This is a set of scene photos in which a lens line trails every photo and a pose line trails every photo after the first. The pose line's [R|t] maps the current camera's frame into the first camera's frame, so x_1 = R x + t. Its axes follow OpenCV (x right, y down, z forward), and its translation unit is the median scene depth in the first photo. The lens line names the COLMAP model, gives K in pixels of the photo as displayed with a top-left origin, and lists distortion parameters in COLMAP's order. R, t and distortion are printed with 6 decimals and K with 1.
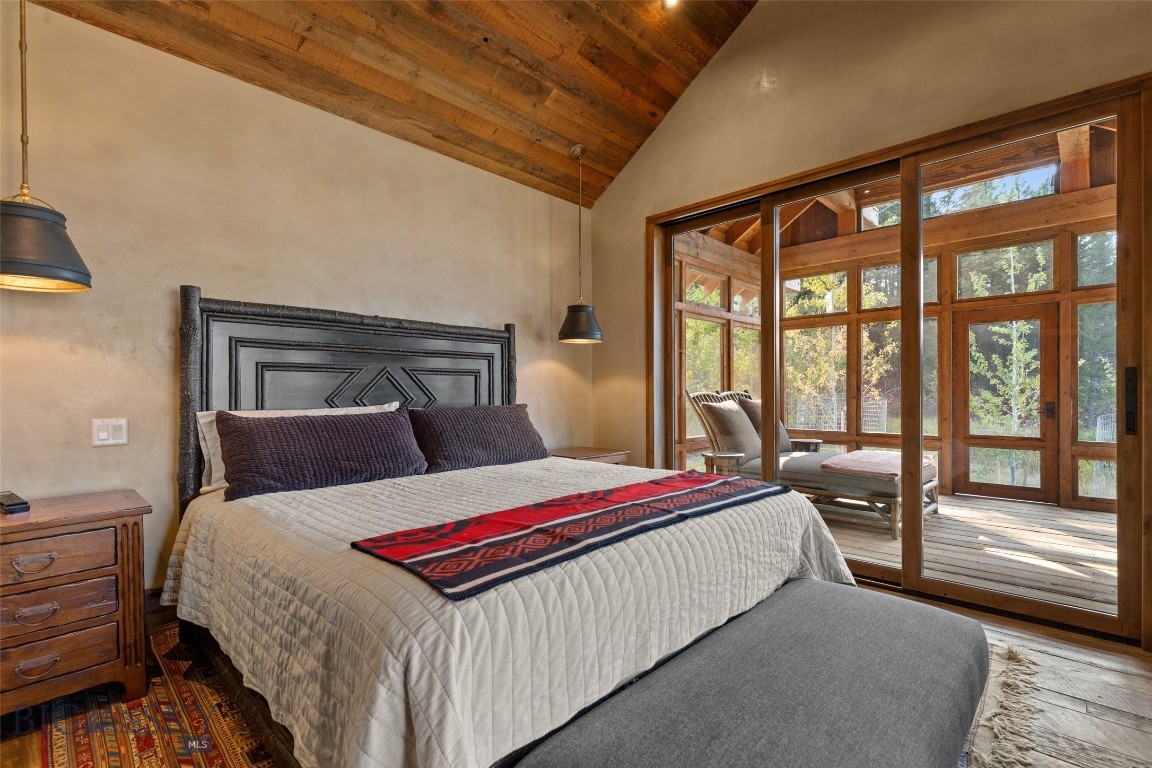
lens RADIAL K [[516.4, 0, 576.7], [0, 516.4, 390.1], [0, 0, 1]] dist [0.000709, 0.000104]
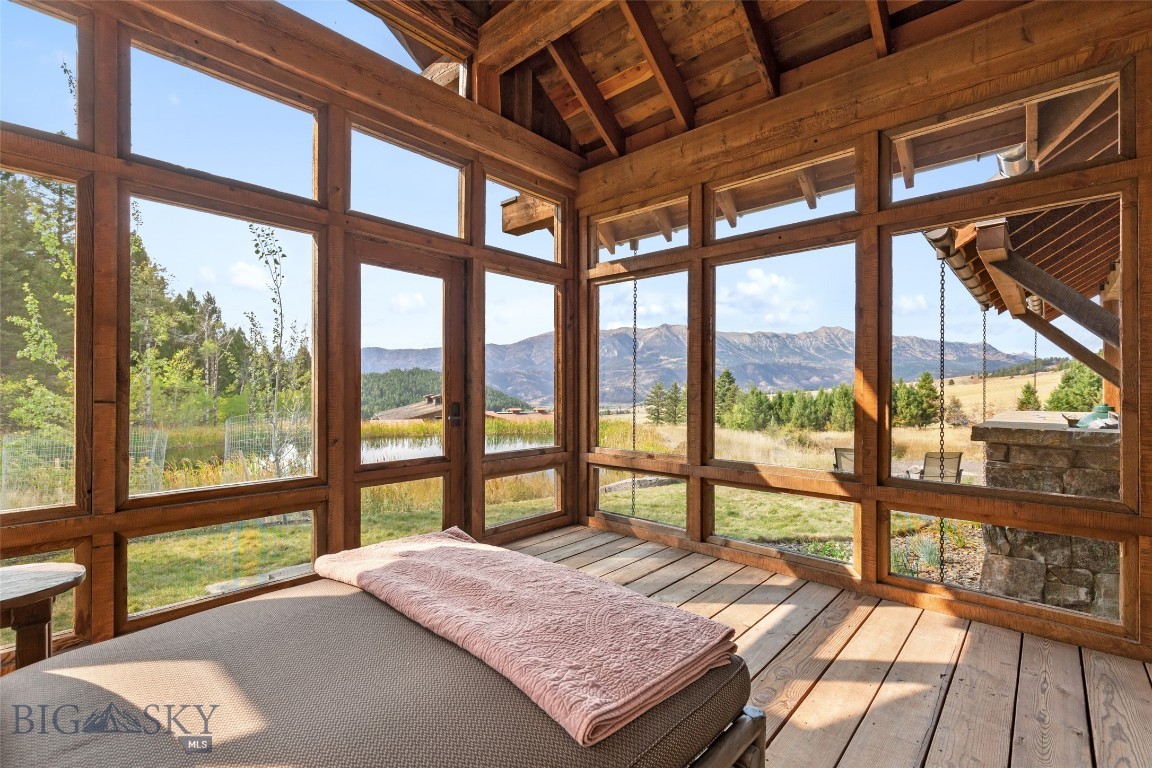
lens RADIAL K [[516.4, 0, 576.7], [0, 516.4, 390.1], [0, 0, 1]] dist [0.000709, 0.000104]
pose [[-0.021246, 0.000595, 0.999774, 0.212289], [-0.007878, 0.999969, -0.000763, 0.005622], [-0.999743, -0.007893, -0.021241, 0.783573]]
